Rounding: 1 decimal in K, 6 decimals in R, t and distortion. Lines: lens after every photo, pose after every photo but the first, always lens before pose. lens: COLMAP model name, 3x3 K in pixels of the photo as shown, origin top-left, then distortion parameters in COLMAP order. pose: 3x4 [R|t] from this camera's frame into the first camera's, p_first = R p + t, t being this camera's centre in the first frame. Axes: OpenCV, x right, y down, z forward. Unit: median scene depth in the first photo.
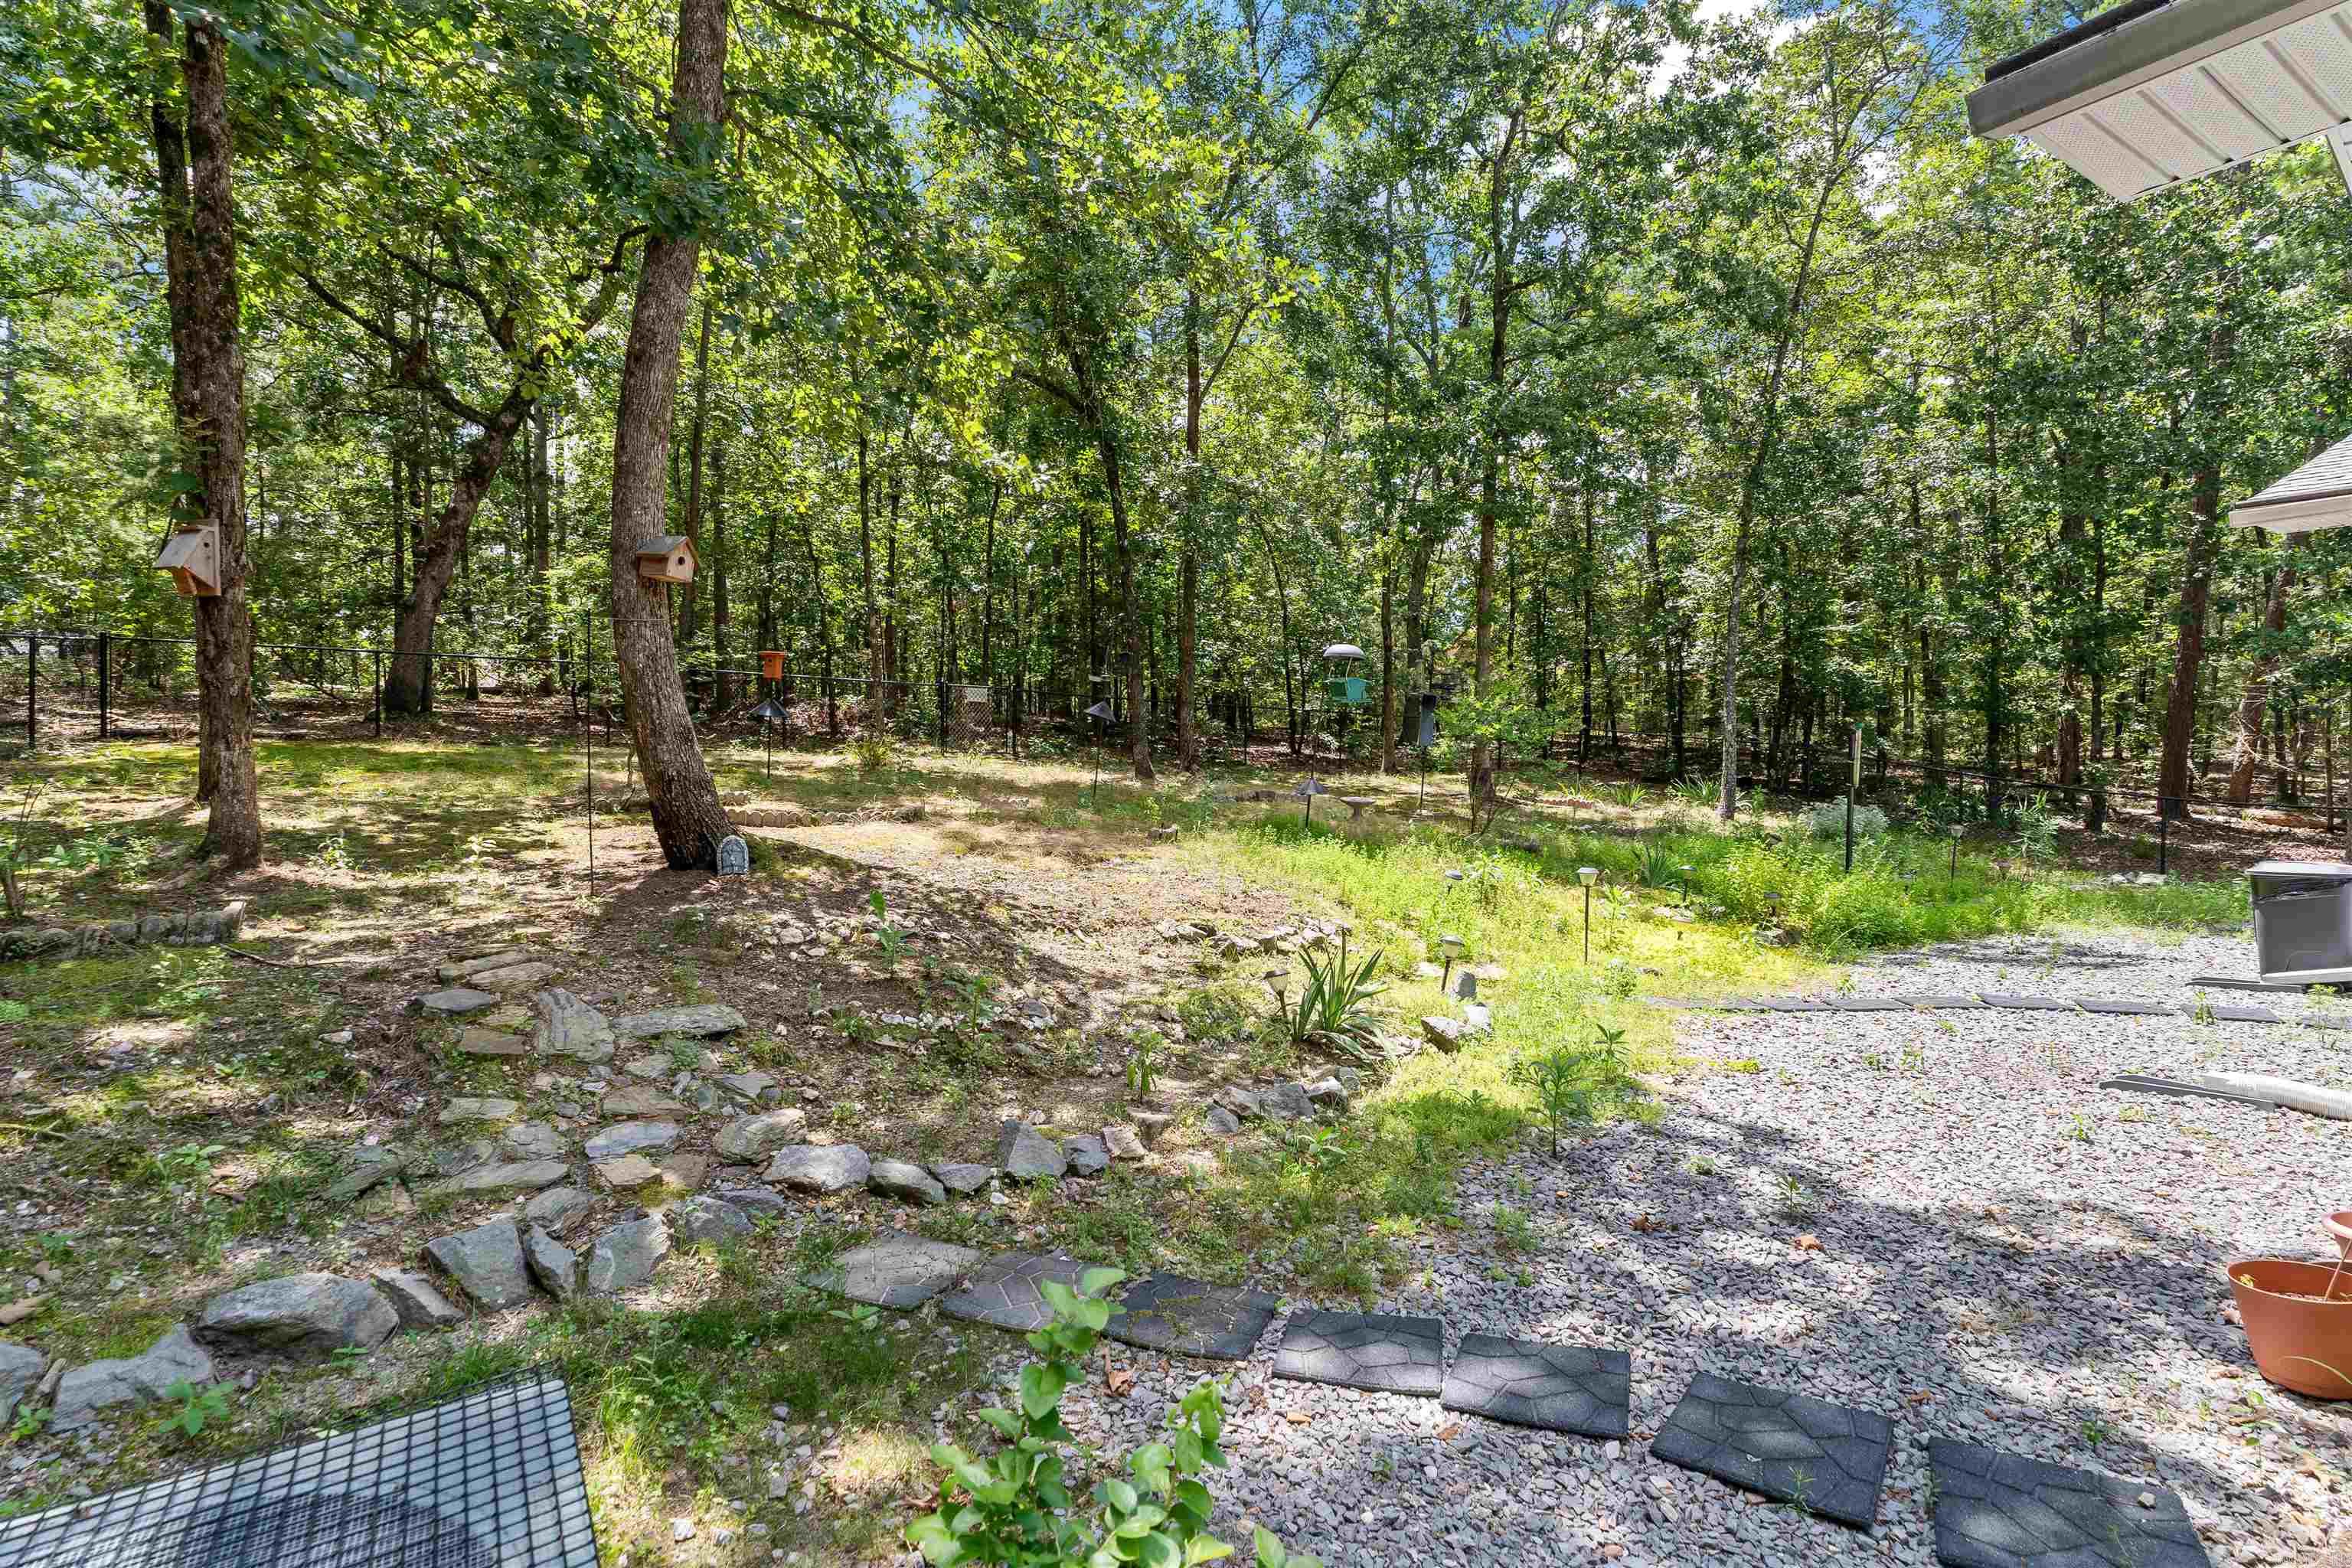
lens RADIAL K [[1110.2, 0, 1176.0], [0, 1110.2, 784.0], [0, 0, 1]] dist [-0.001206, -0.000141]
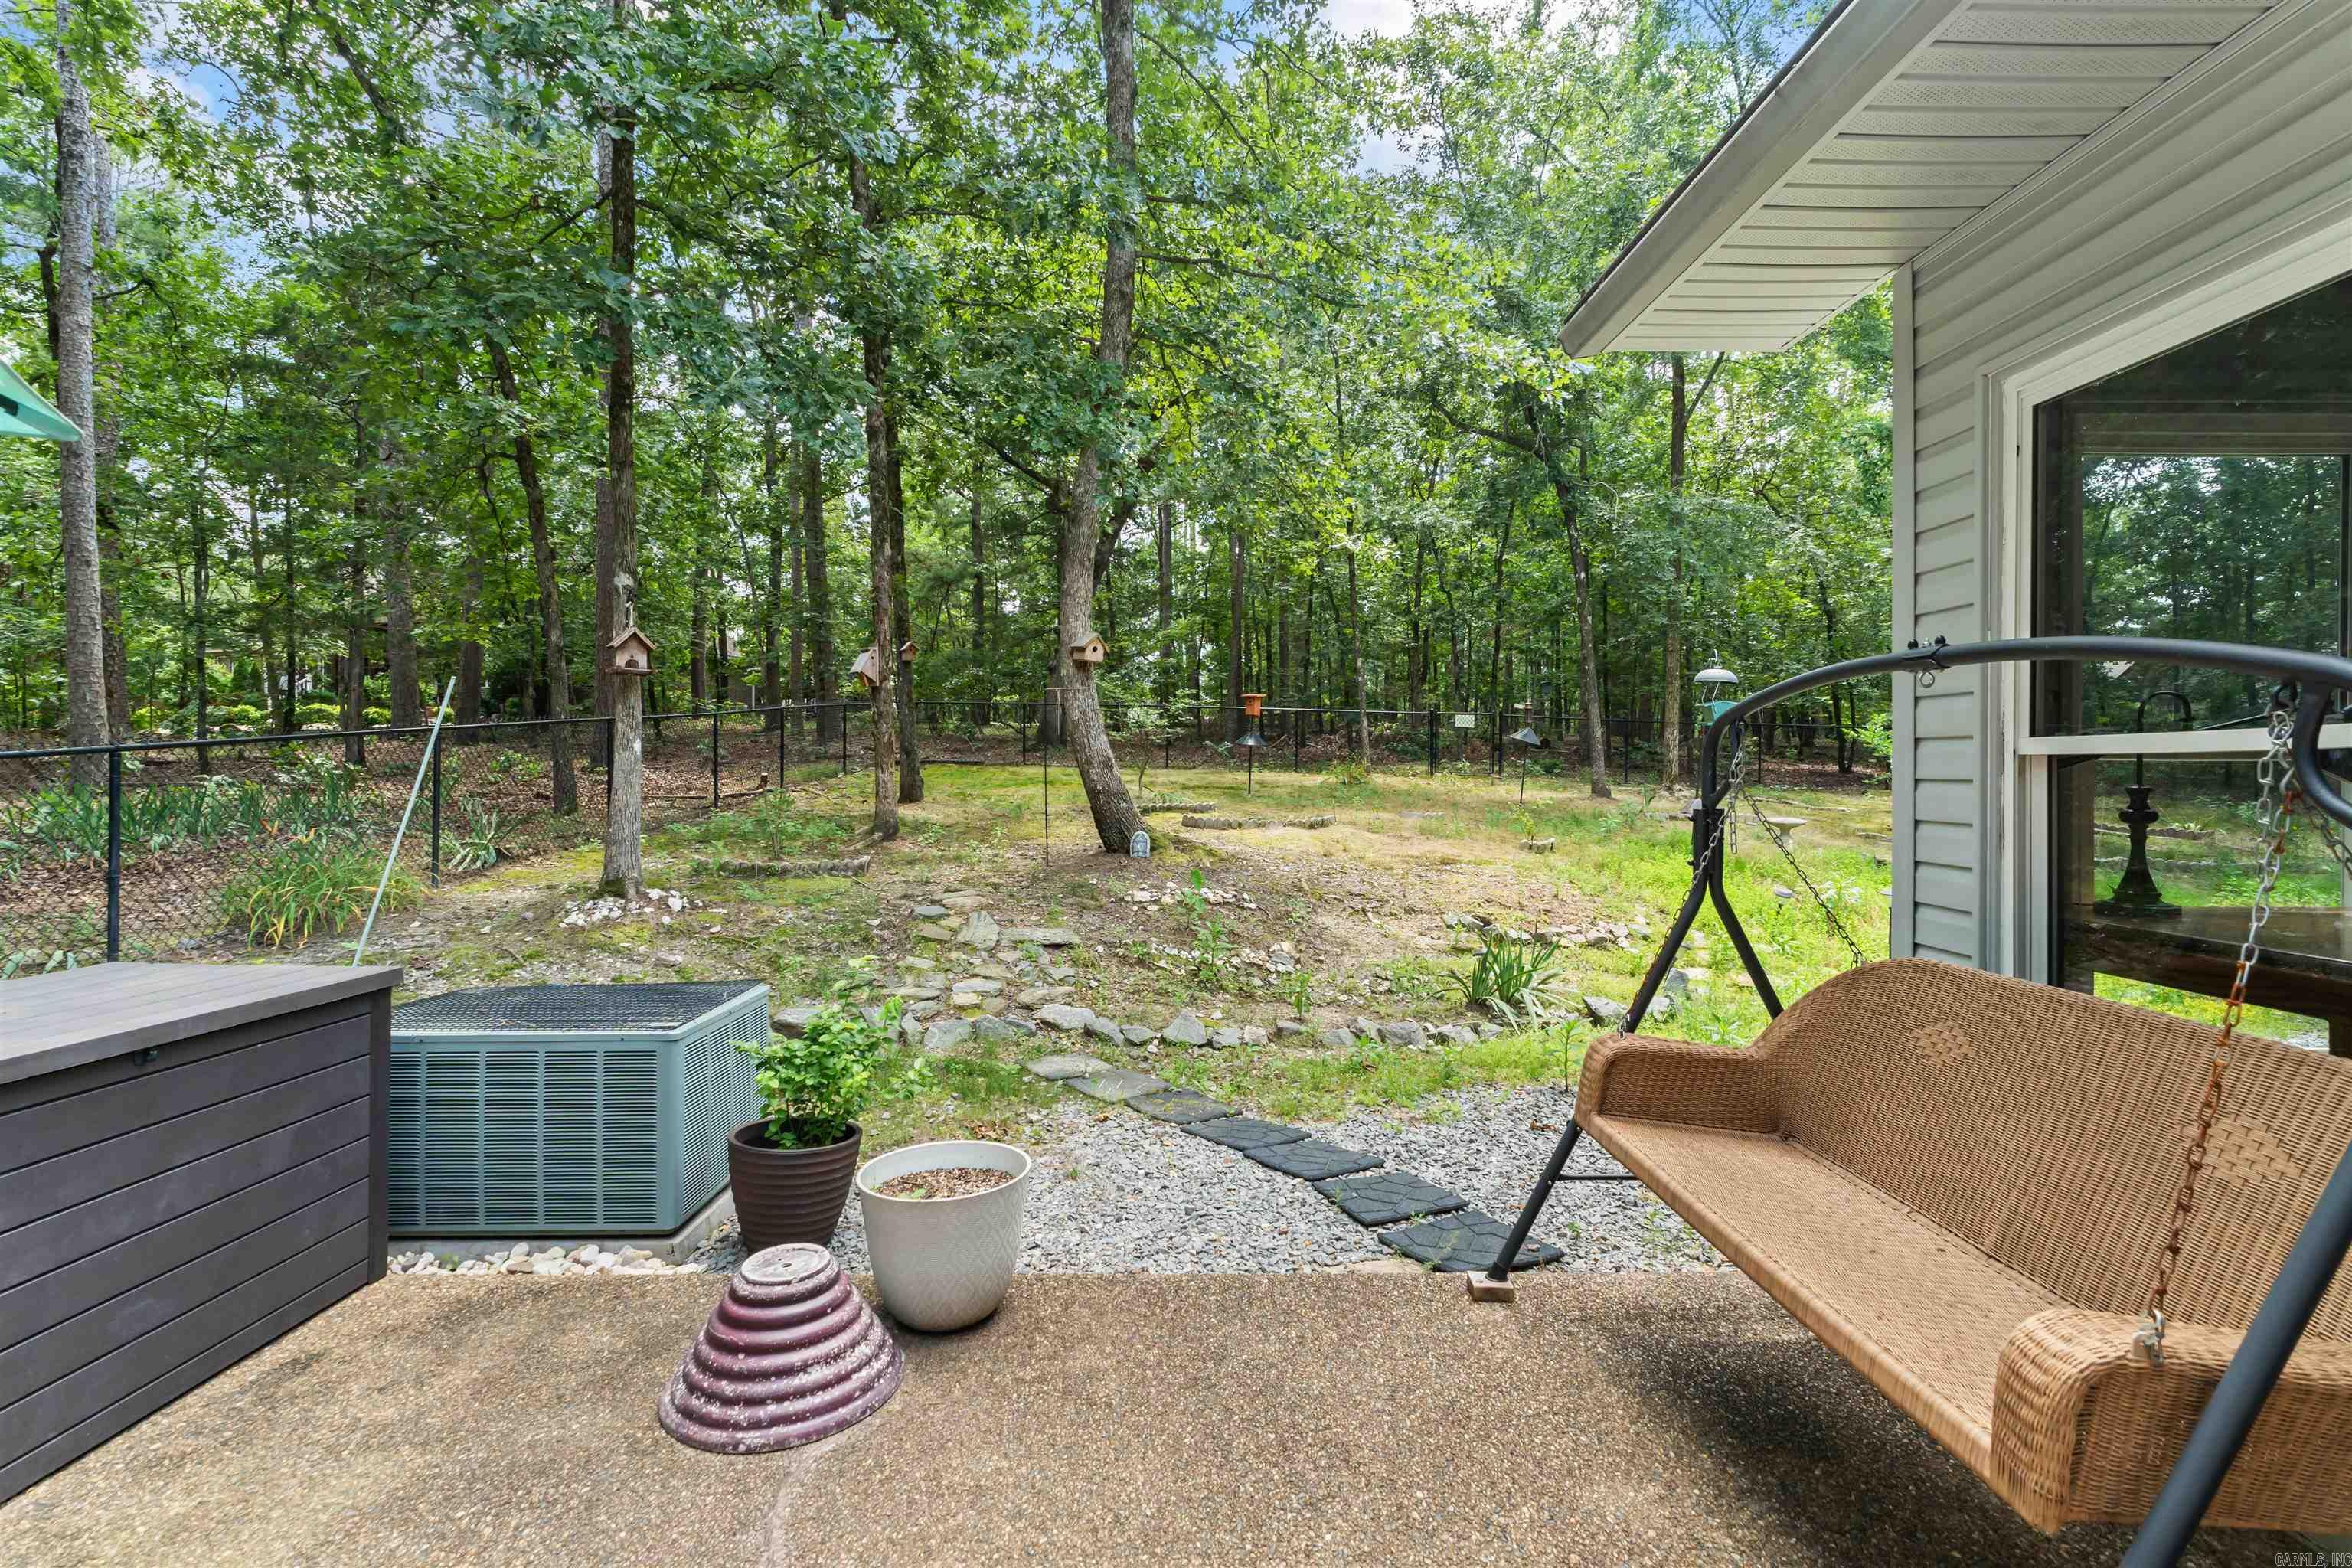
lens RADIAL K [[1110.2, 0, 1176.0], [0, 1110.2, 784.0], [0, 0, 1]] dist [-0.001206, -0.000141]
pose [[0.846426, 0.005198, -0.532481, 0.567061], [-0.012556, 0.999869, -0.010197, -0.000668], [0.532358, 0.015317, 0.846381, -0.286289]]
